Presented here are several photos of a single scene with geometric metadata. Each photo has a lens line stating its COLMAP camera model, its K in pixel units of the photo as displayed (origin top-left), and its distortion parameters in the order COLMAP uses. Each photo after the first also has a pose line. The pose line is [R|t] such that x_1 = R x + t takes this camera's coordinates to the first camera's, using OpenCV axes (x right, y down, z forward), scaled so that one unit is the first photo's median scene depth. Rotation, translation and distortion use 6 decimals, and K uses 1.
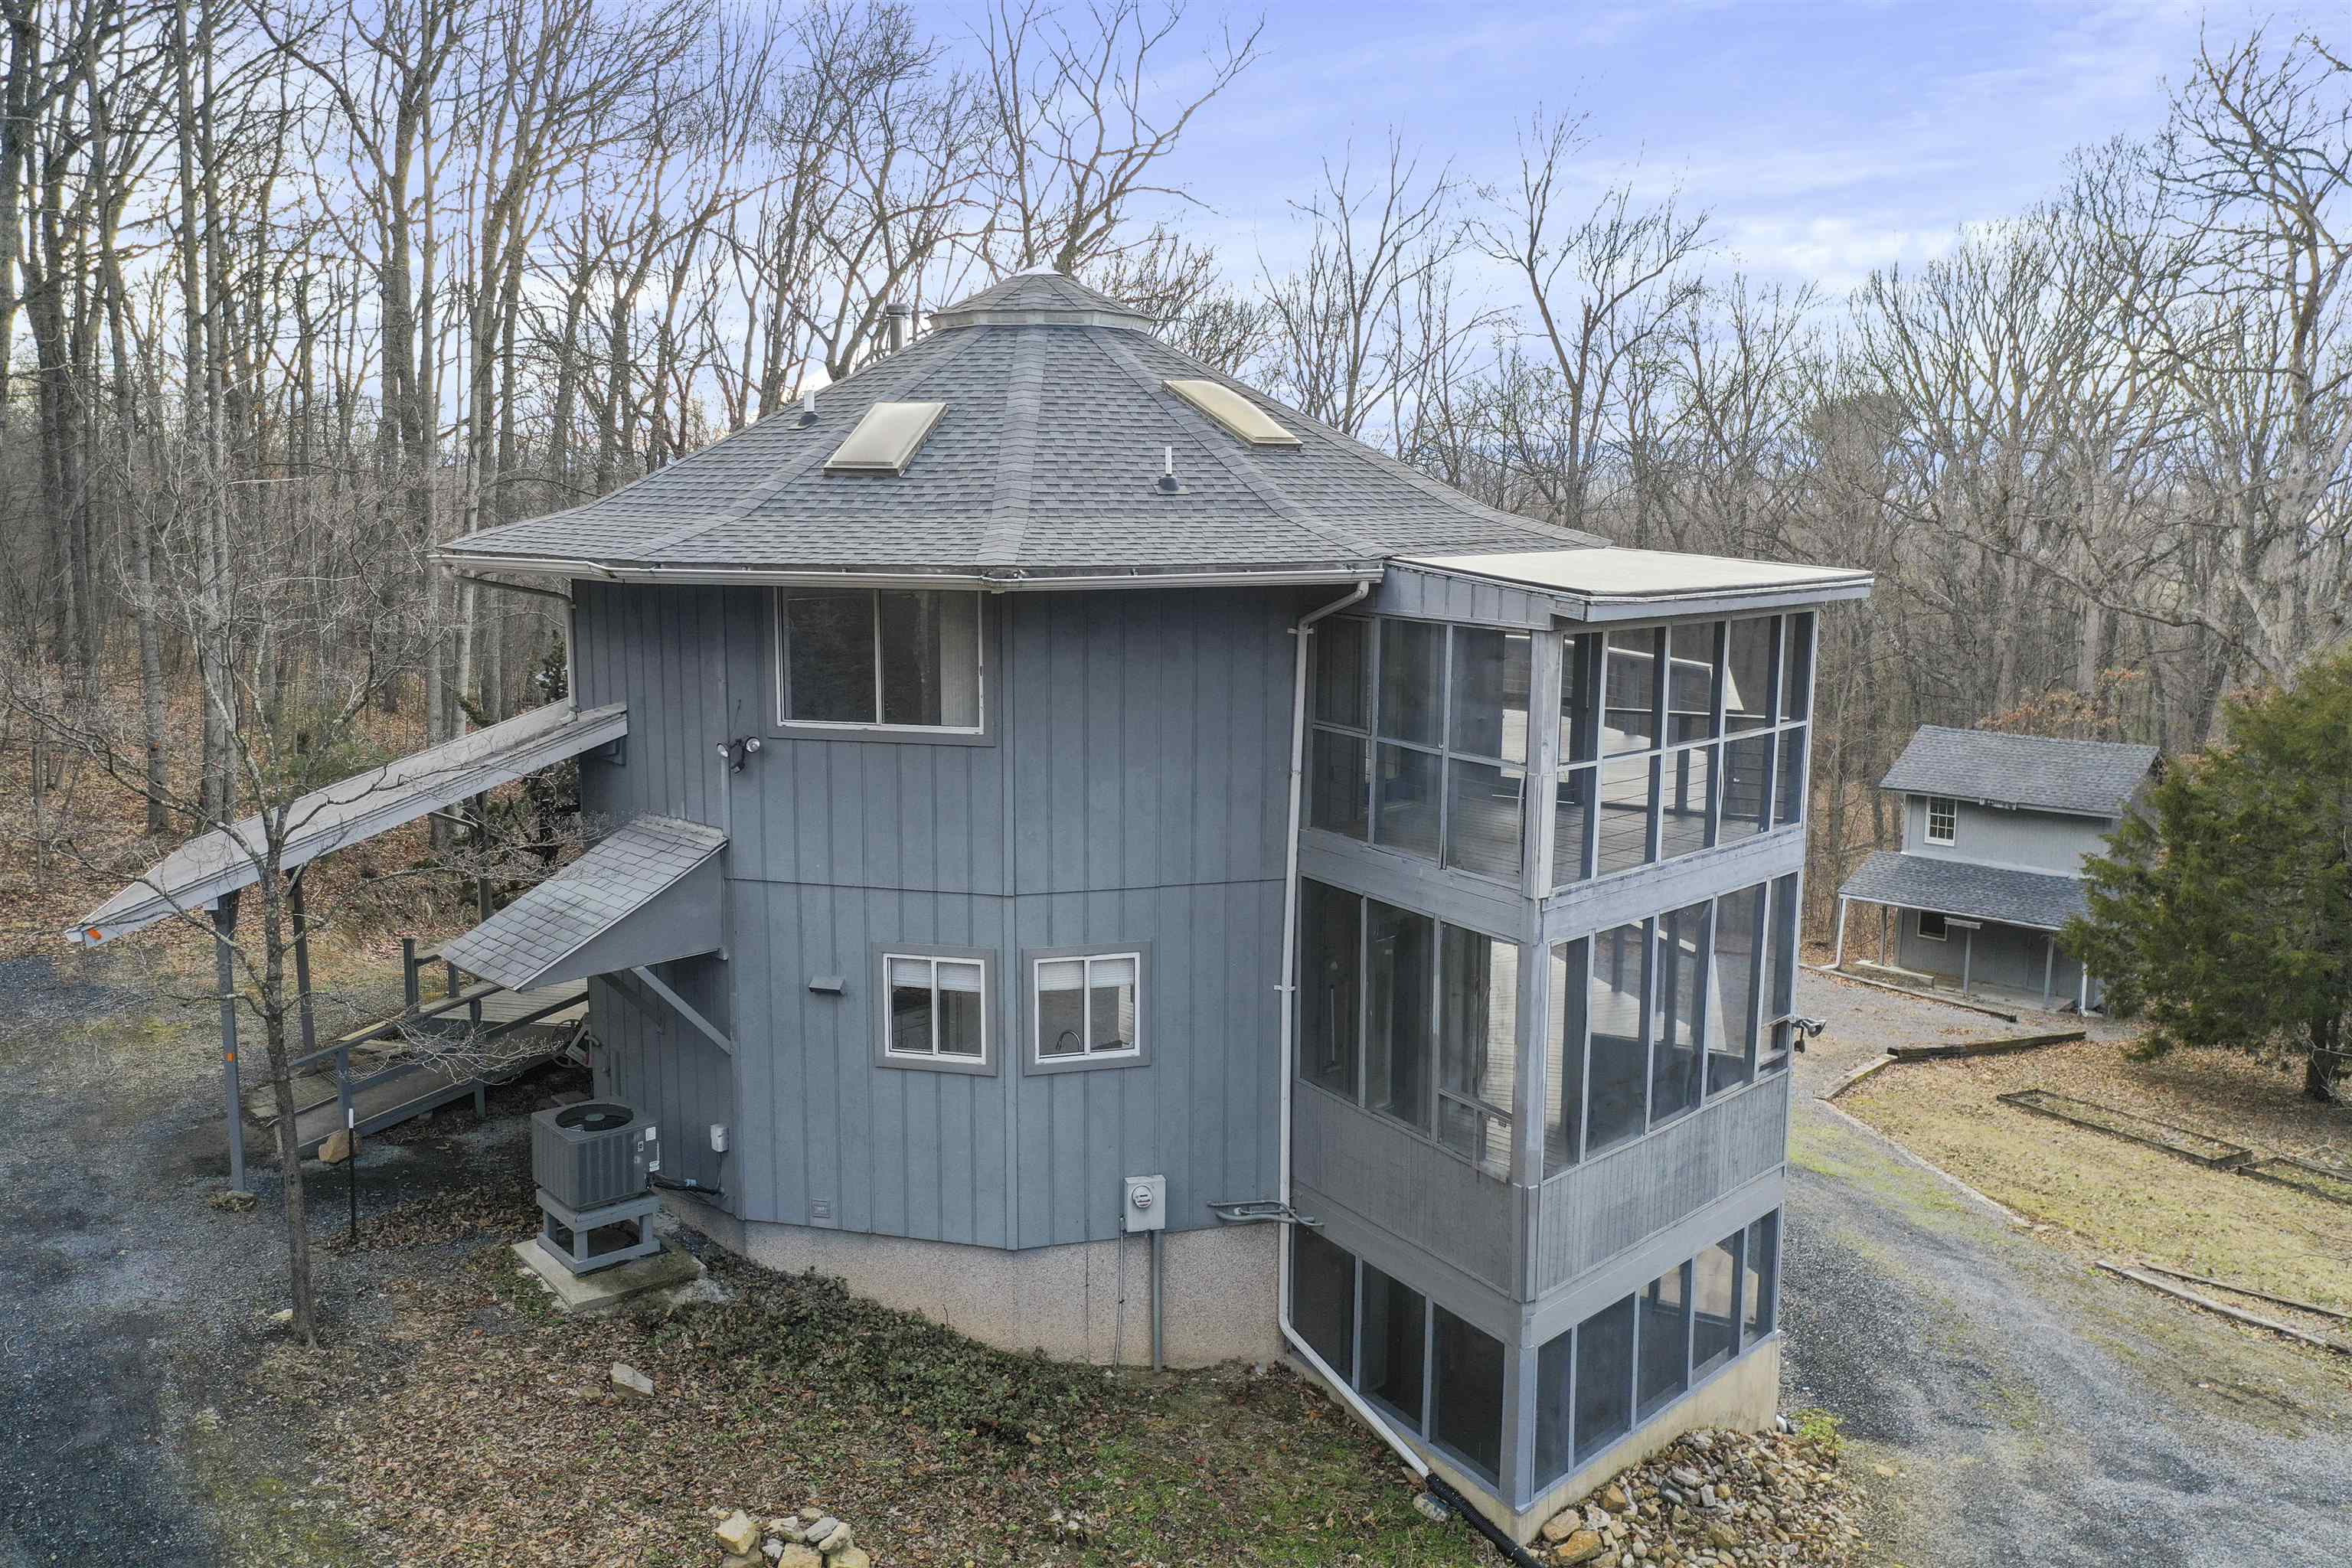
lens RADIAL K [[1846.9, 0, 1165.2], [0, 1846.9, 778.3], [0, 0, 1]] dist [-0.007552, -0.000951]
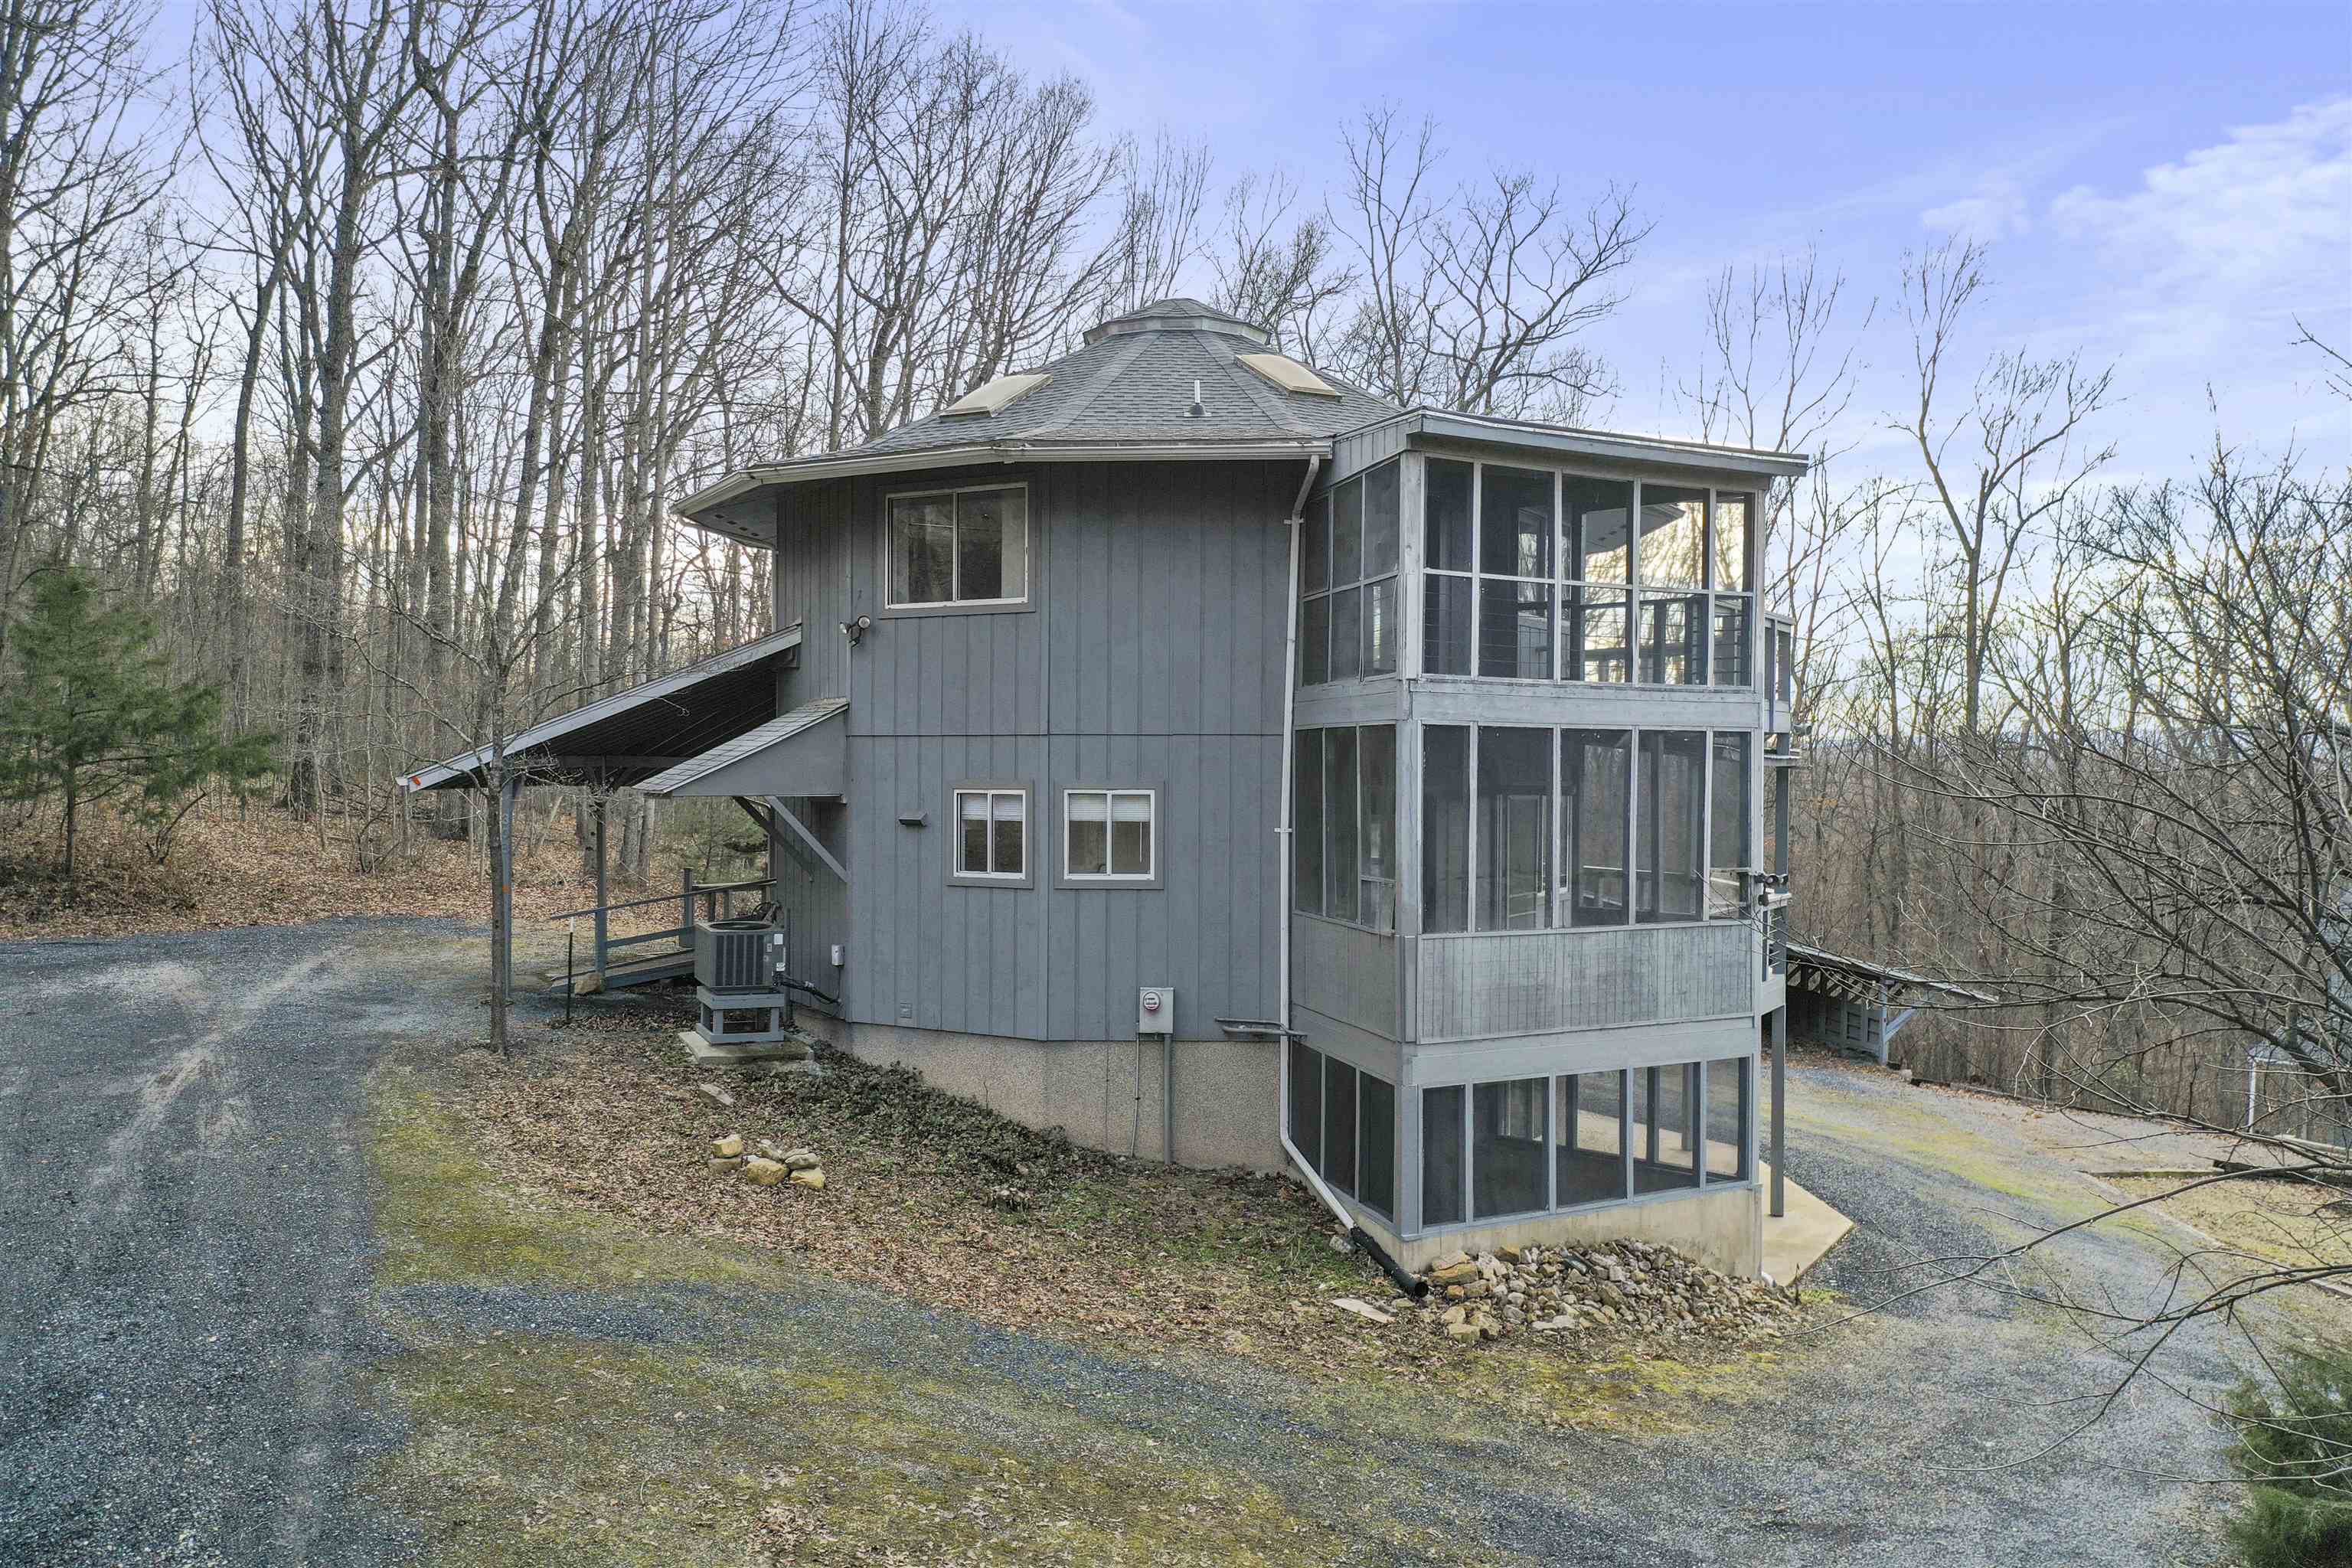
lens RADIAL K [[1846.9, 0, 1165.2], [0, 1846.9, 778.3], [0, 0, 1]] dist [-0.007552, -0.000951]
pose [[0.961195, 0.003991, -0.275842, 0.318588], [-0.044293, 0.989156, -0.140032, 0.251310], [0.272291, 0.146816, 0.950948, -0.129731]]
